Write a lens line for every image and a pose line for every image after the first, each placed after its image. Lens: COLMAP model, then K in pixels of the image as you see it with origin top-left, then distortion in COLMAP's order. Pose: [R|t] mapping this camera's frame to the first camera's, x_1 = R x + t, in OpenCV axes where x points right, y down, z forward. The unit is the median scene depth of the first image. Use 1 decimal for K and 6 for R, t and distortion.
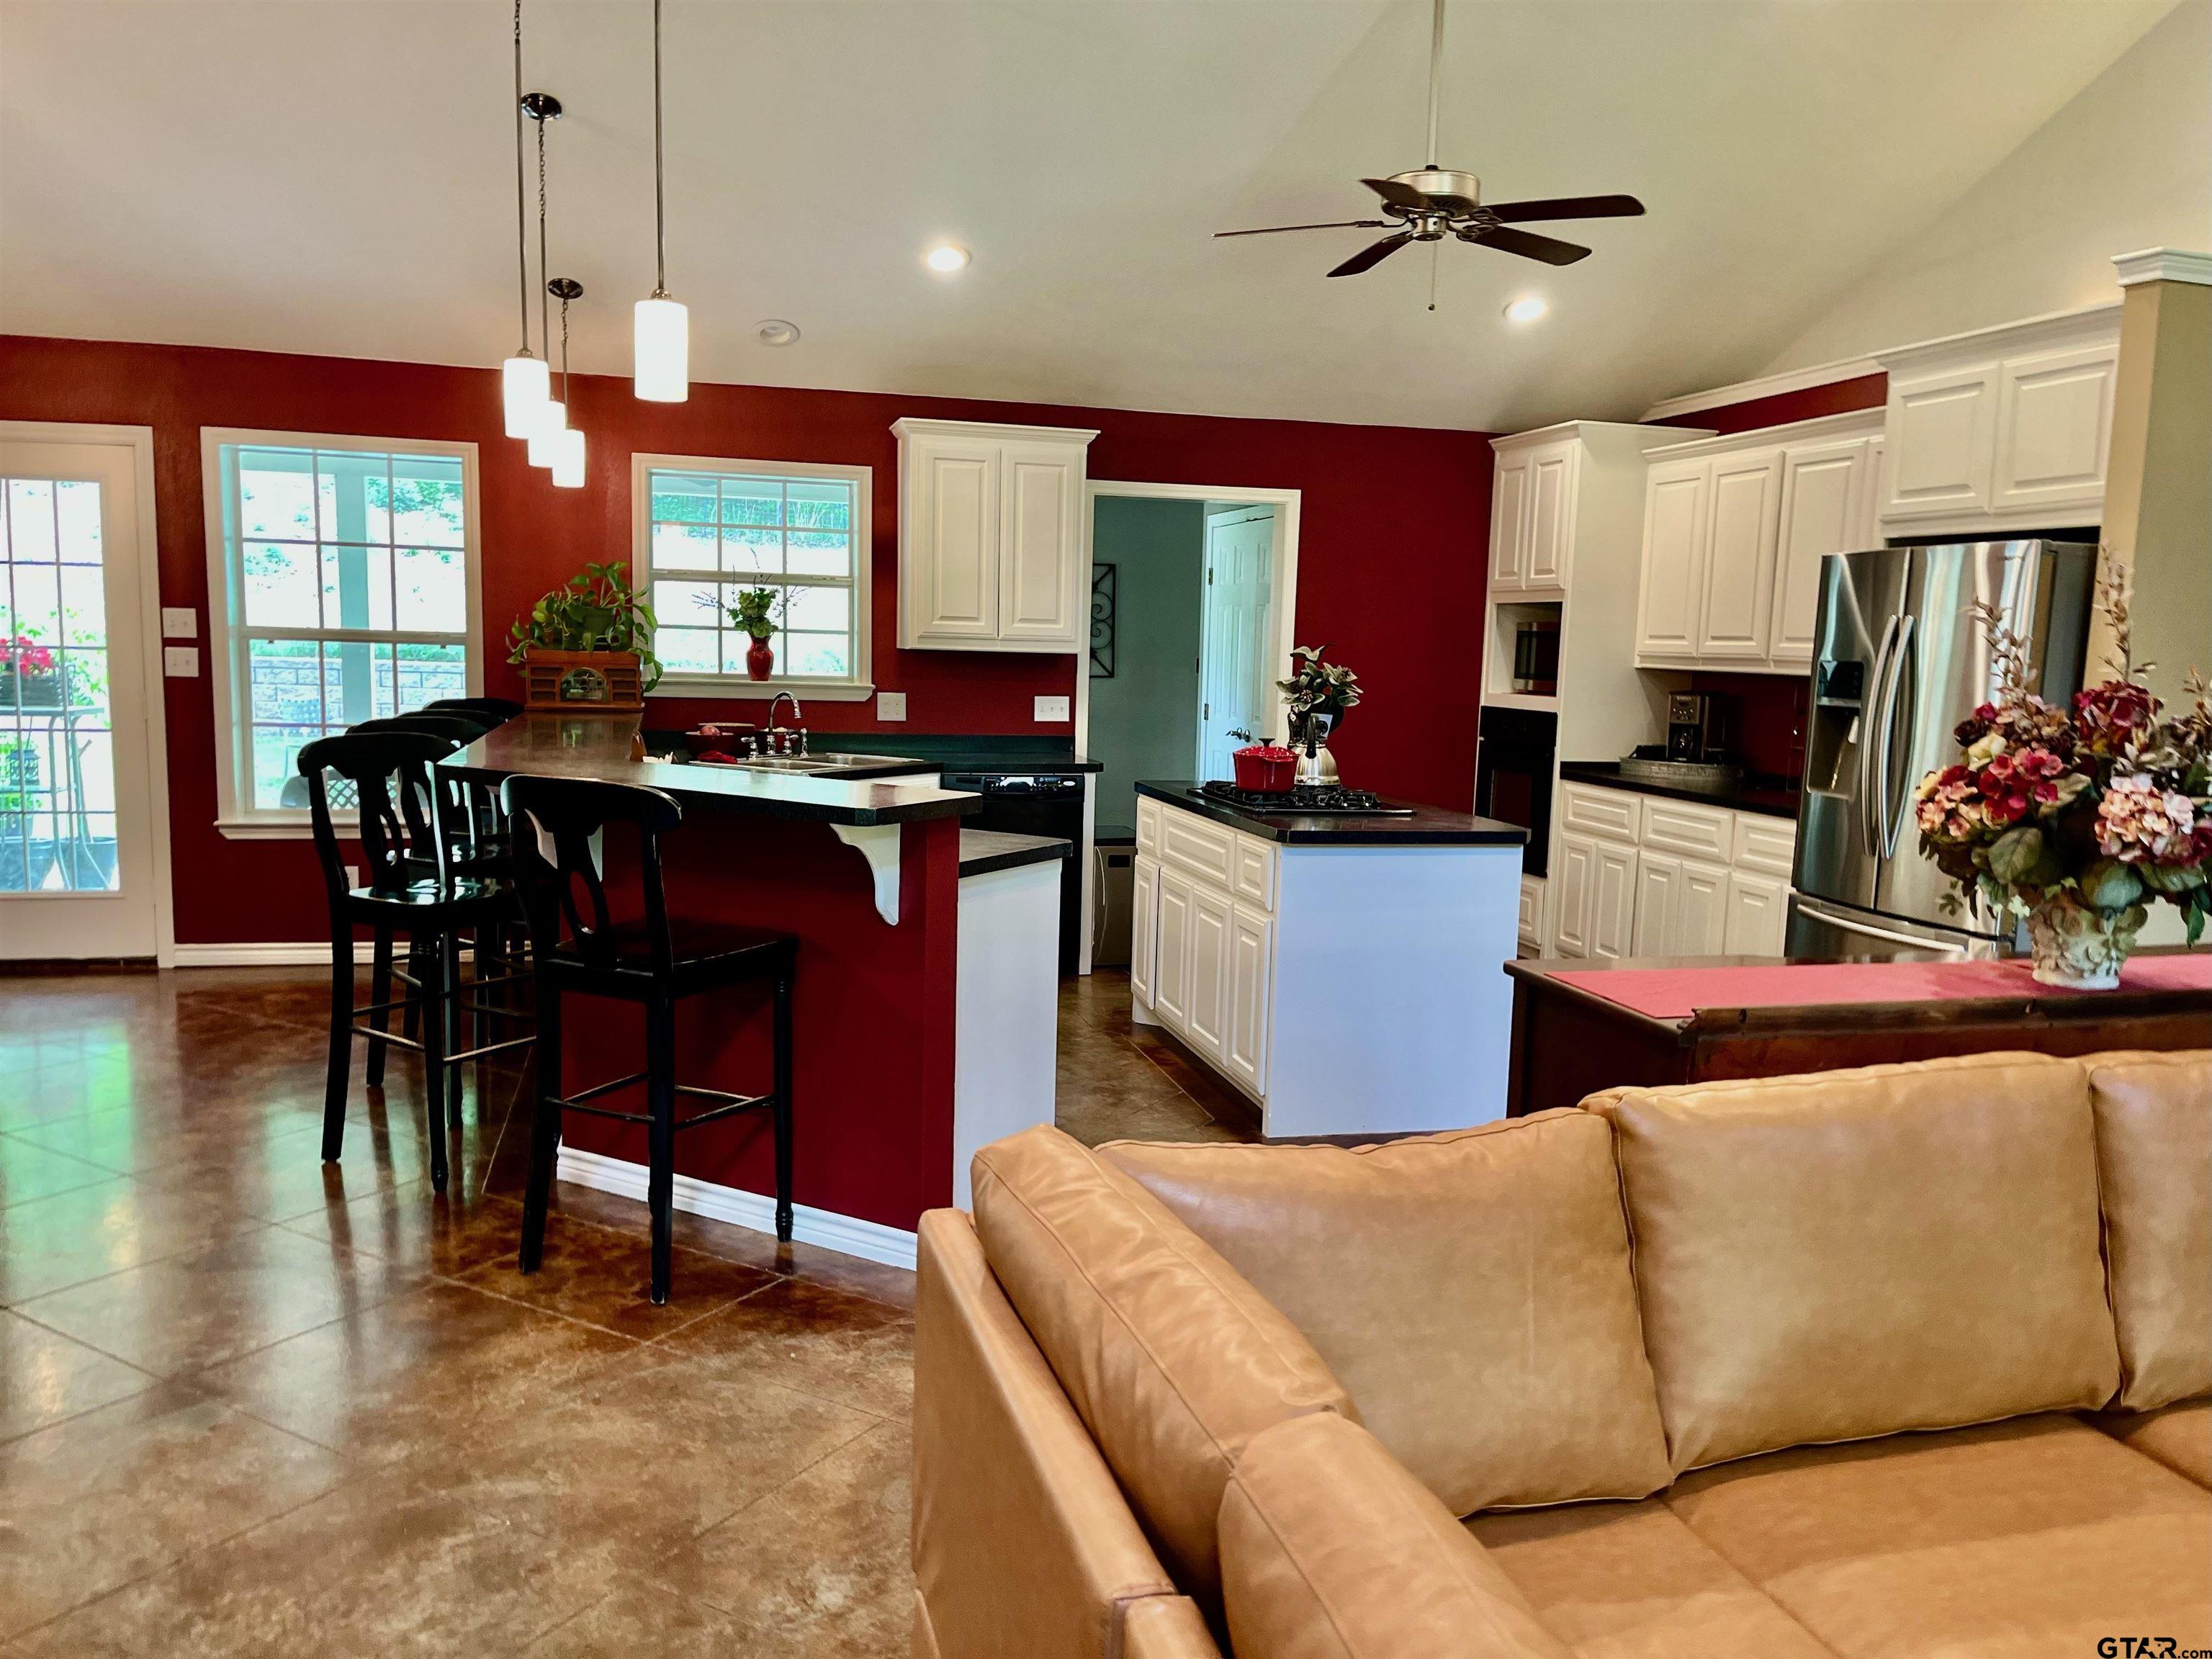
lens RADIAL K [[1650.5, 0, 1104.5], [0, 1650.5, 843.1], [0, 0, 1]] dist [0.065425, -0.088321]
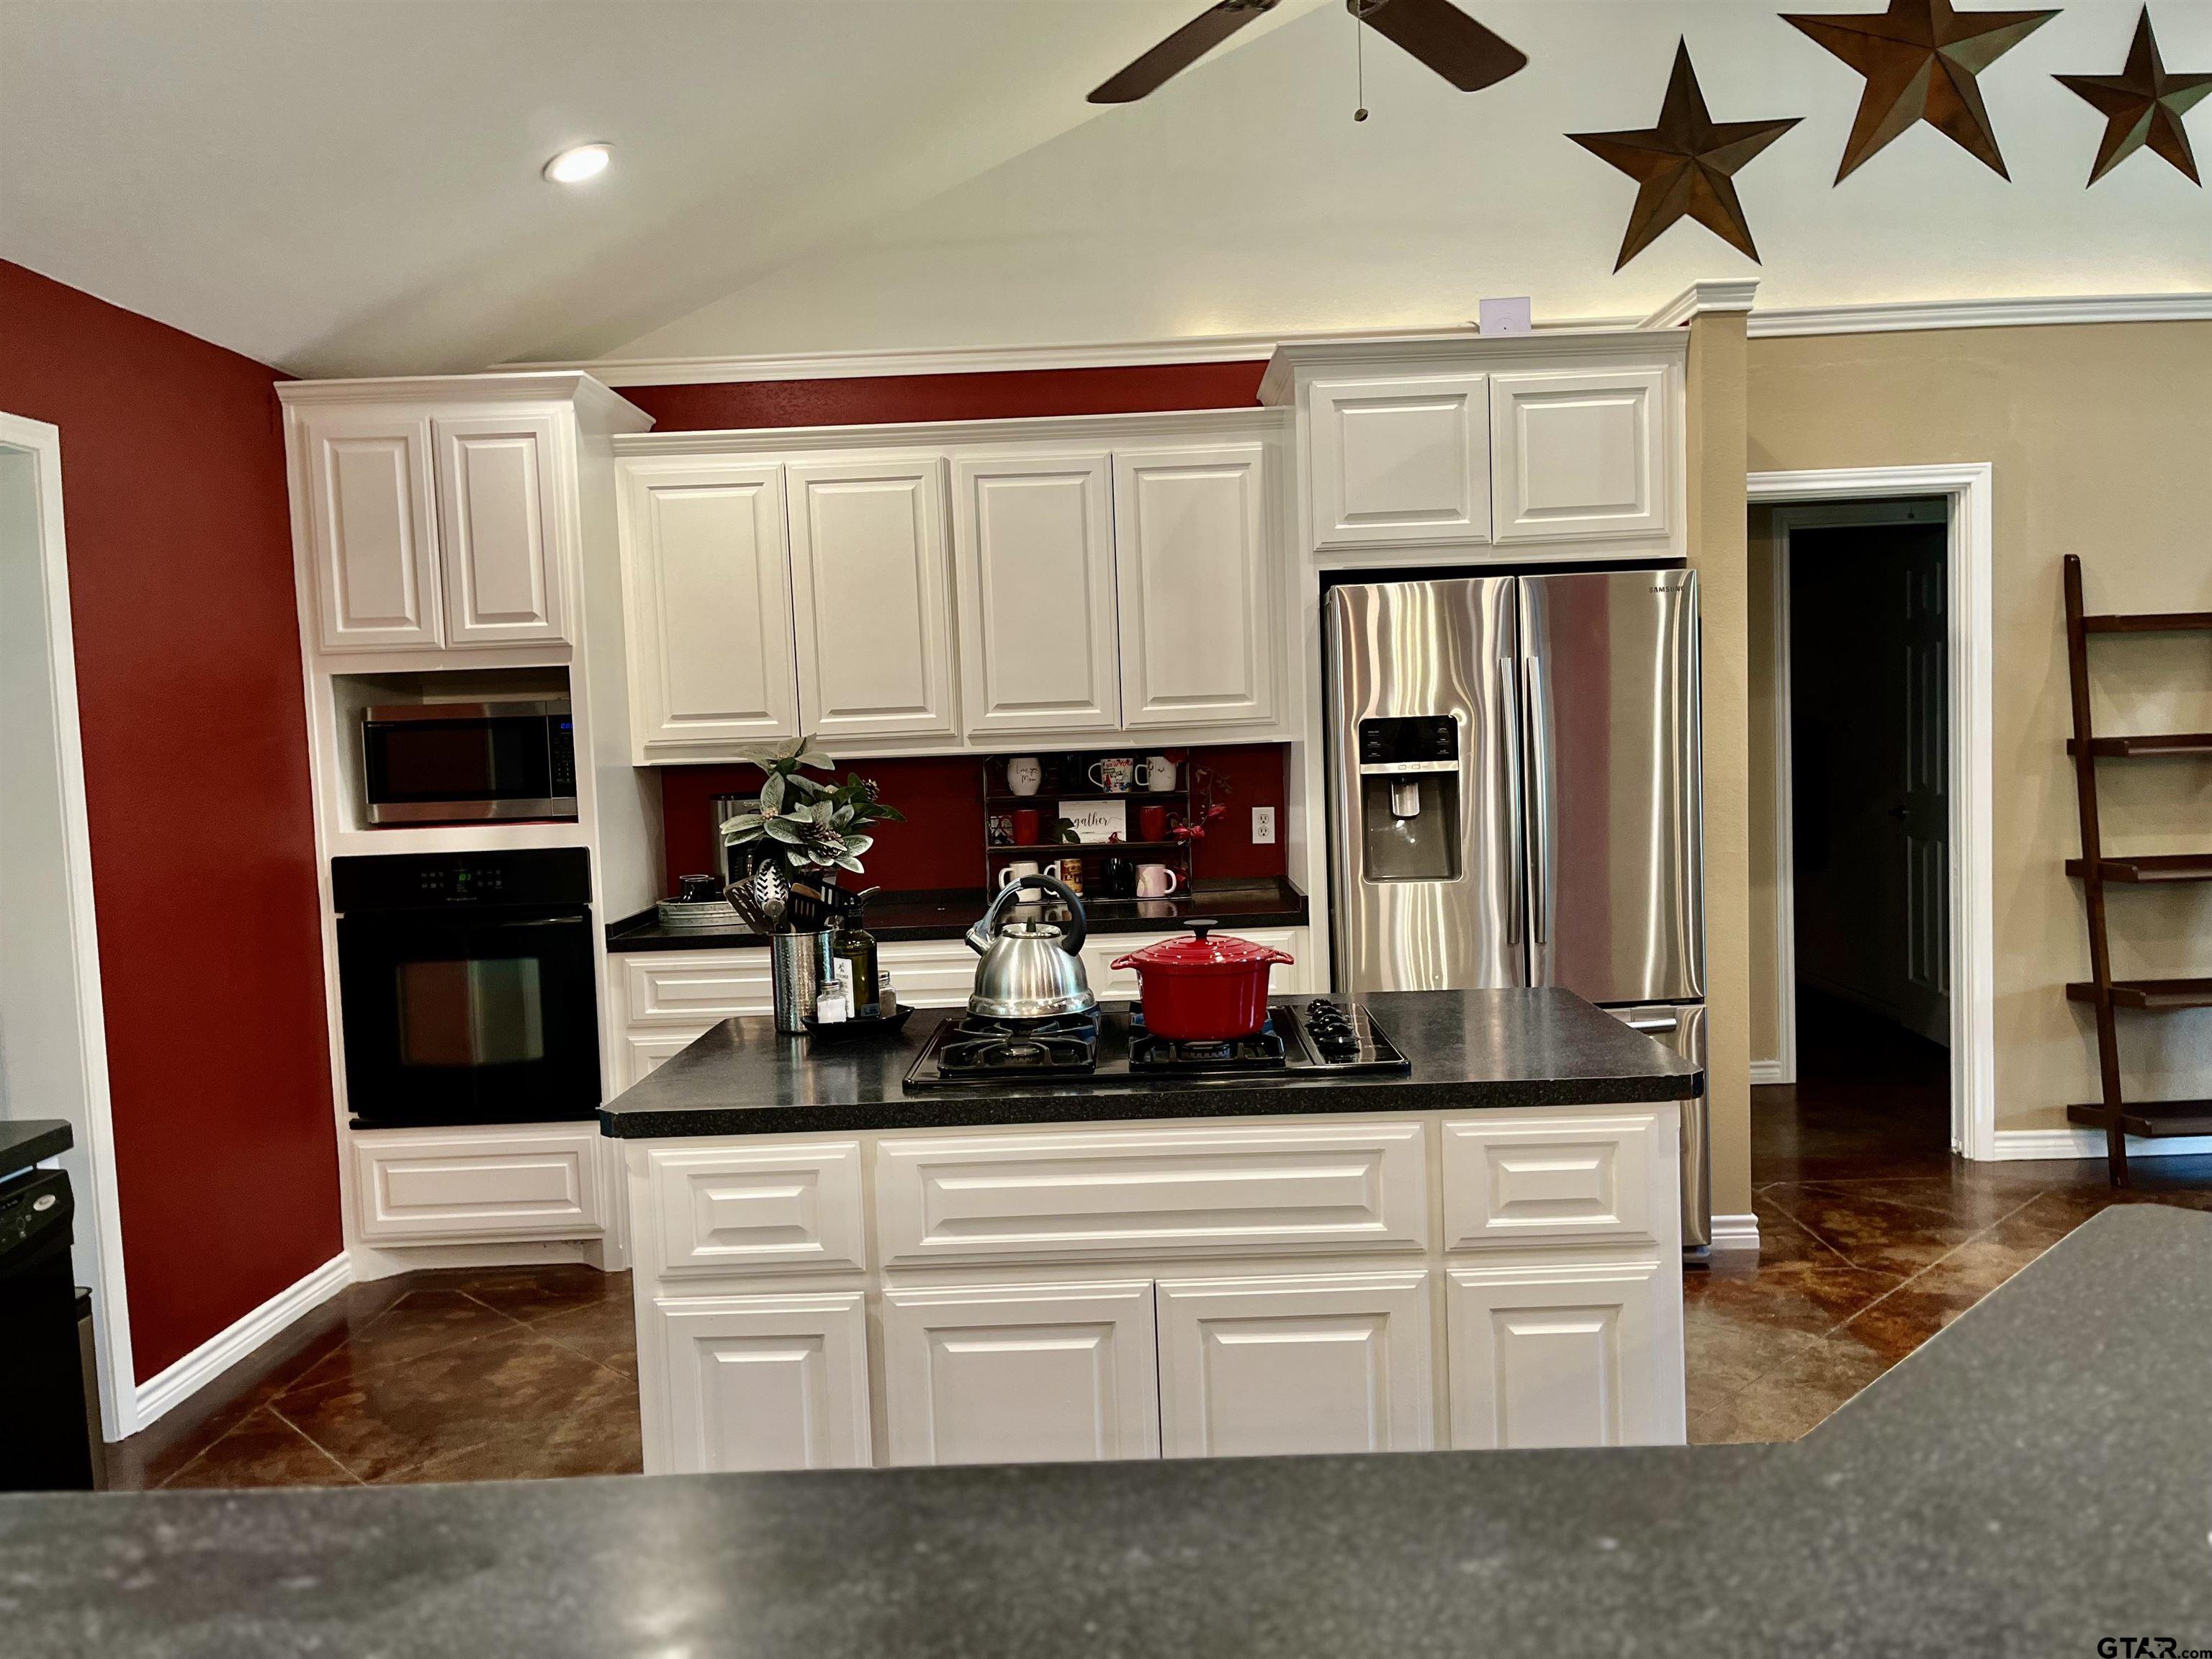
lens RADIAL K [[1650.5, 0, 1104.5], [0, 1650.5, 843.1], [0, 0, 1]] dist [0.065425, -0.088321]
pose [[0.257820, -0.110800, 0.959819, -0.278502], [0.166475, 0.983640, 0.068833, -0.095605], [-0.951743, 0.142039, 0.272048, 0.691518]]
